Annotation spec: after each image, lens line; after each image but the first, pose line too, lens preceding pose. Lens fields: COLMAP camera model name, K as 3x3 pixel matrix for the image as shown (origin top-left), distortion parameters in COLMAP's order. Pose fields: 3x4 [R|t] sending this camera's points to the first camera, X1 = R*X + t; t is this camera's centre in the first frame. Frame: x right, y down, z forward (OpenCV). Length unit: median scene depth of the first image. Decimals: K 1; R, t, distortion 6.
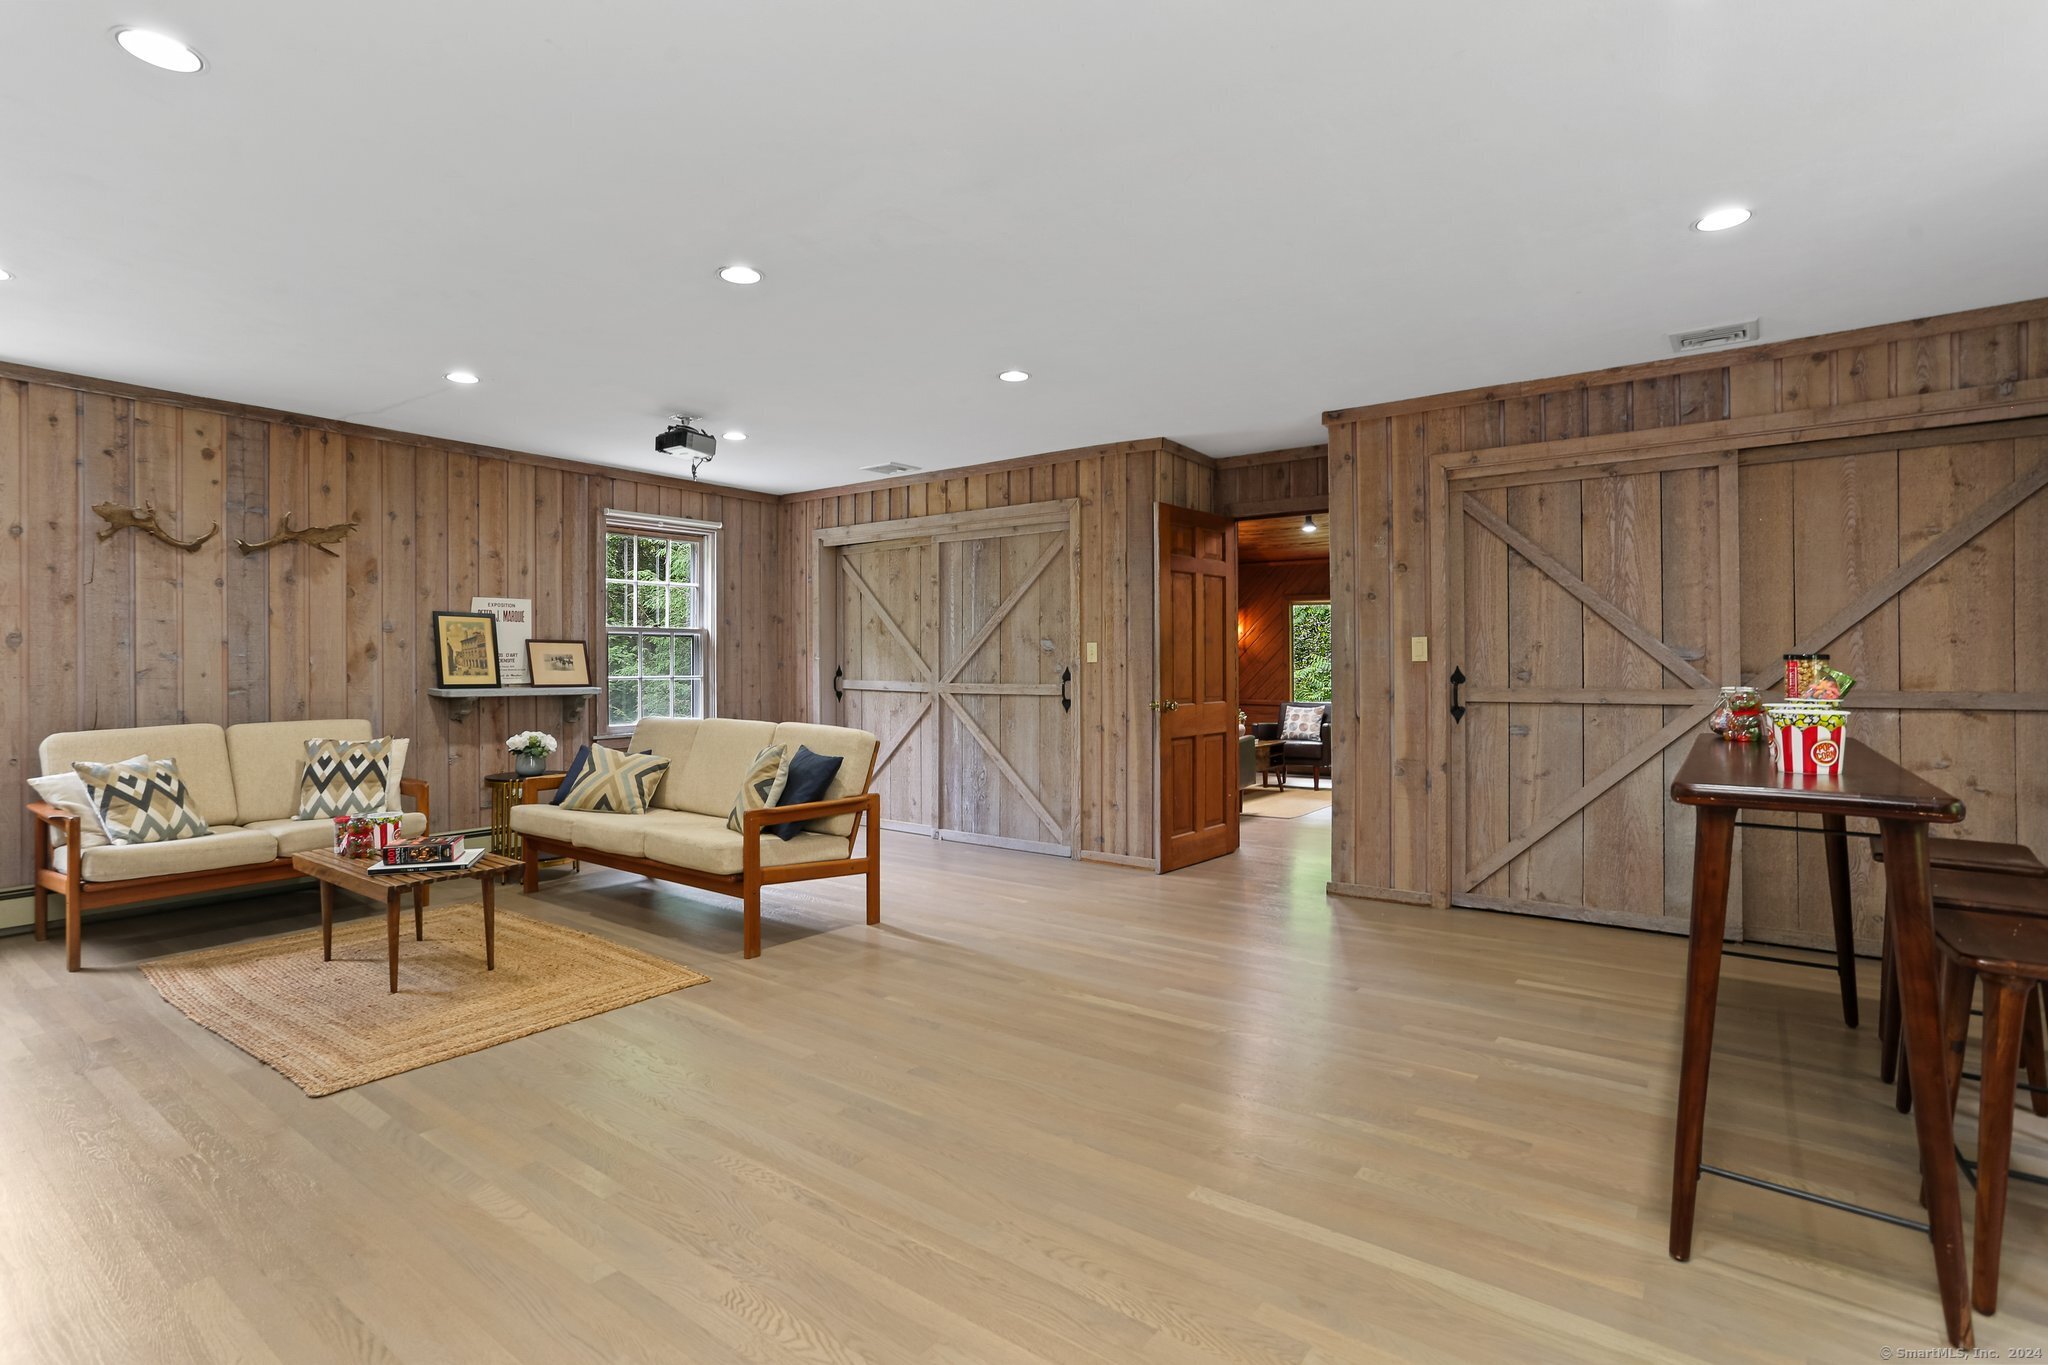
lens RADIAL K [[980.4, 0, 993.9], [0, 980.4, 668.2], [0, 0, 1]] dist [-0.020528, 0.004834]
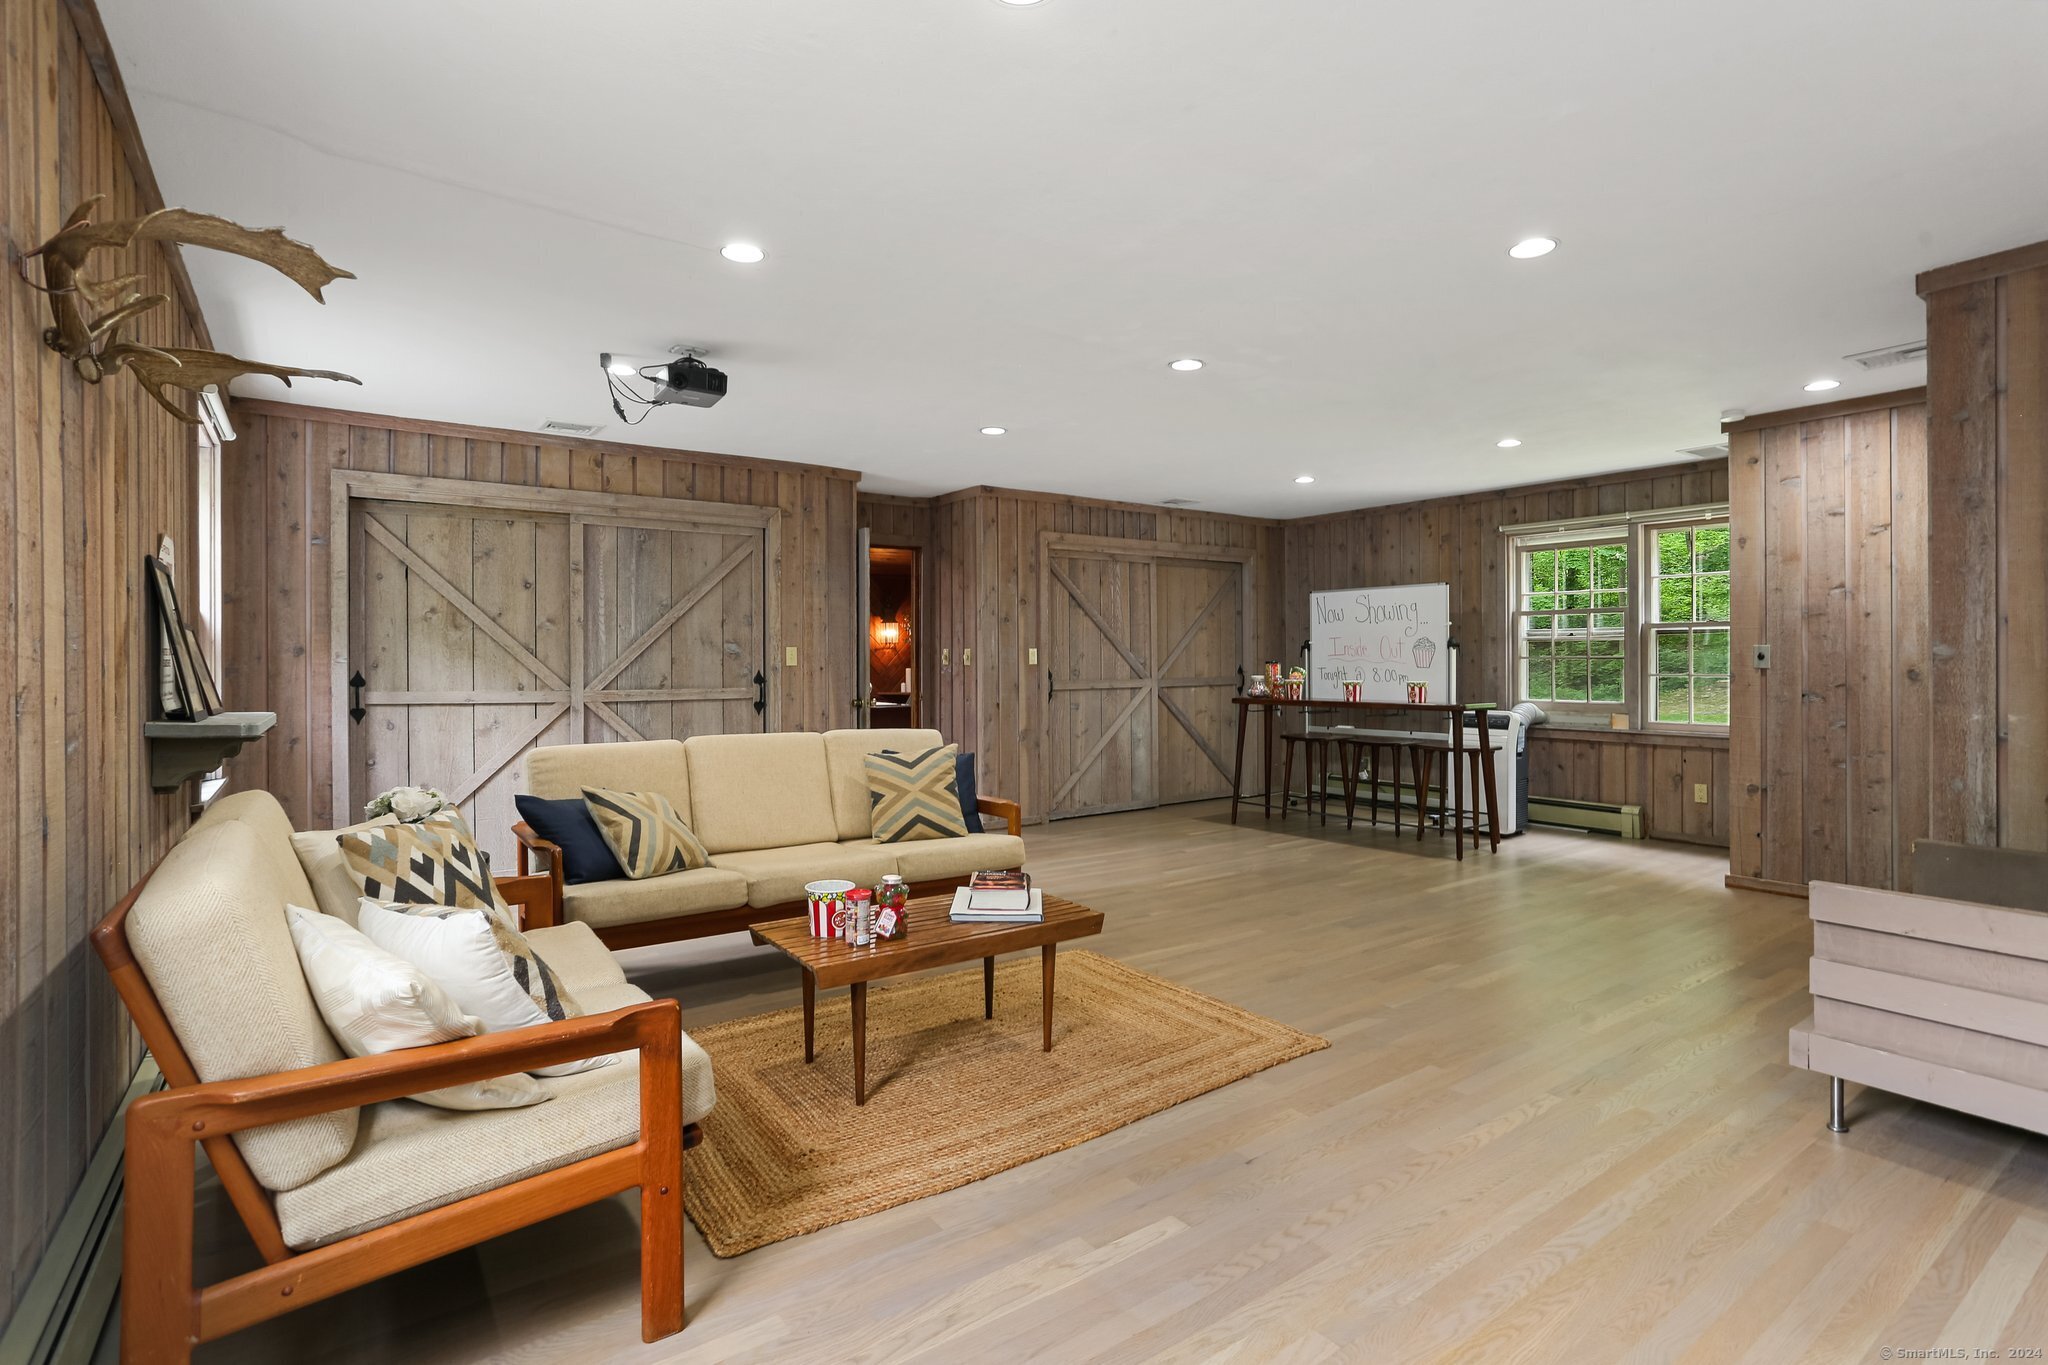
lens RADIAL K [[980.4, 0, 1039.9], [0, 980.4, 665.2], [0, 0, 1]] dist [-0.020528, 0.004834]
pose [[0.312548, -0.002464, 0.949899, -0.926505], [0.006130, 0.999981, 0.000577, -0.006063], [-0.949882, 0.005642, 0.312558, 0.467744]]
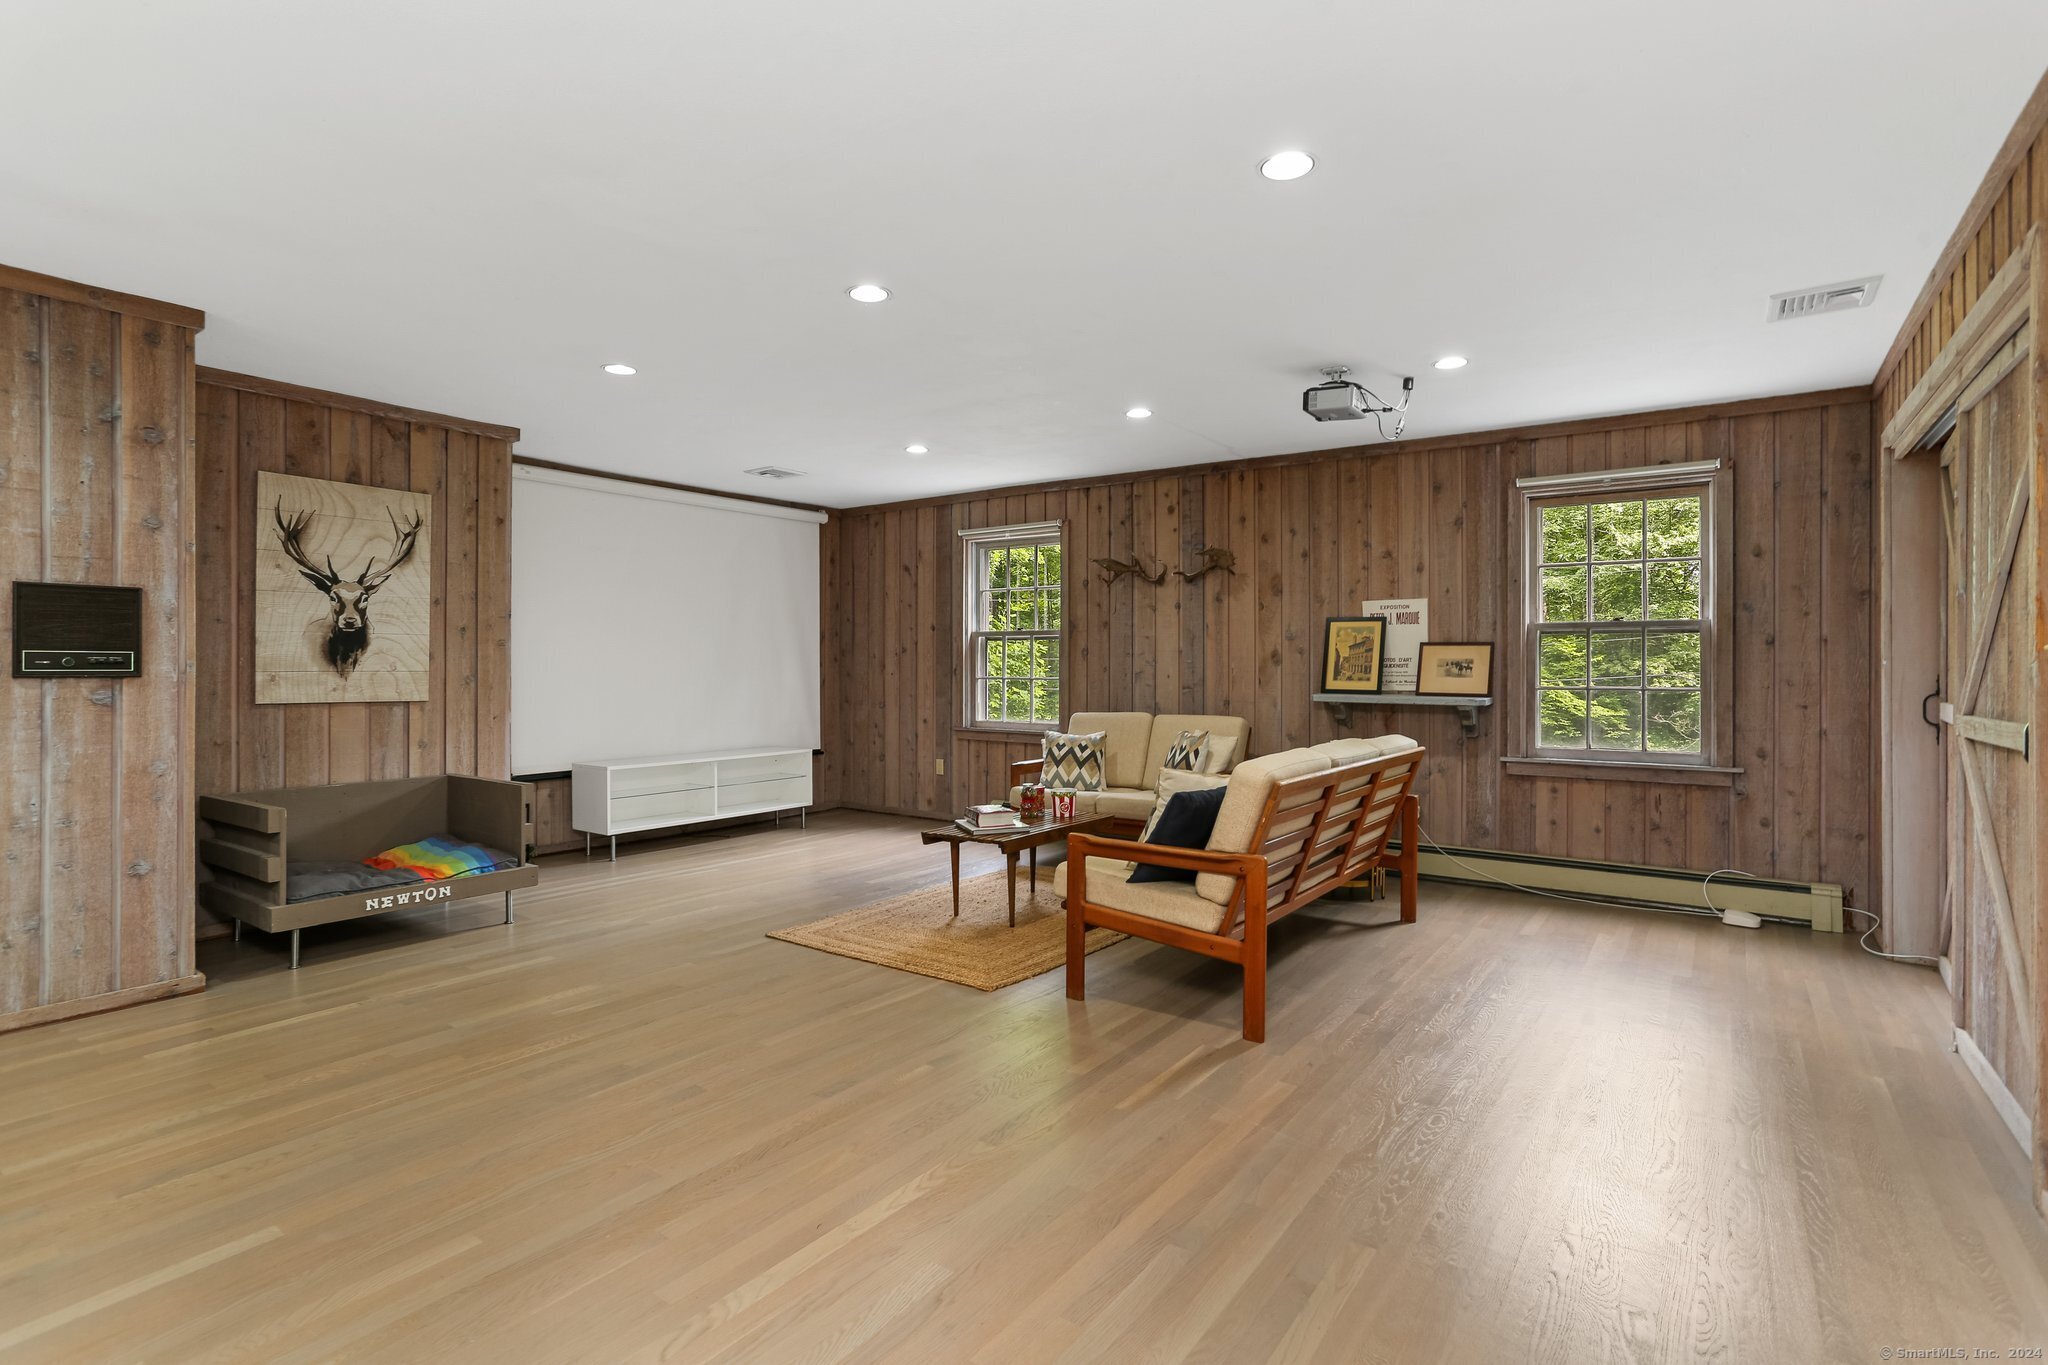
lens RADIAL K [[980.4, 0, 1022.9], [0, 980.4, 670.7], [0, 0, 1]] dist [-0.020528, 0.004834]
pose [[0.052831, 0.007136, -0.998578, 0.471061], [-0.006937, 0.999953, 0.006779, -0.007803], [0.998579, 0.006569, 0.052878, 0.661253]]
